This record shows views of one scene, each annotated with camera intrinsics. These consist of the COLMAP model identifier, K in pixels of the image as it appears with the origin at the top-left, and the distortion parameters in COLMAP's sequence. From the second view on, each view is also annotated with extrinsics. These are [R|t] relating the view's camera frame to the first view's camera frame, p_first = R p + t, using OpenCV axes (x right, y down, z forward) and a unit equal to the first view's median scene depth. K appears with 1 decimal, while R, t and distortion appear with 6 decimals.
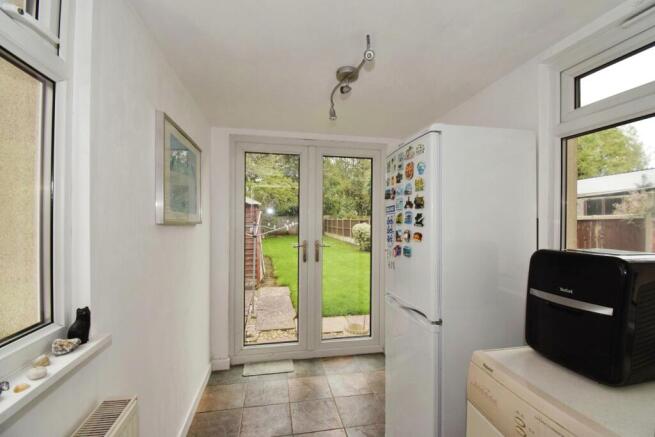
lens RADIAL K [[296.2, 0, 327.1], [0, 296.2, 218.3], [0, 0, 1]] dist [-0.001608, -0.000578]
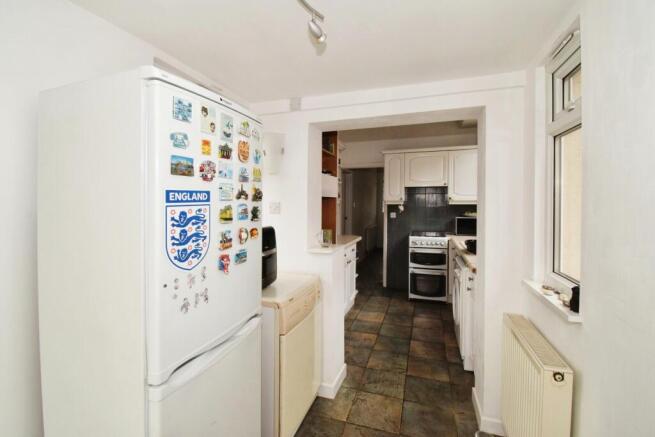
lens RADIAL K [[296.2, 0, 327.0], [0, 296.2, 216.2], [0, 0, 1]] dist [-0.001608, -0.000578]
pose [[-0.869896, -0.020675, 0.492801, -0.295562], [-0.004718, 0.999424, 0.033602, -0.017605], [-0.493212, 0.026905, -0.869493, 1.558815]]
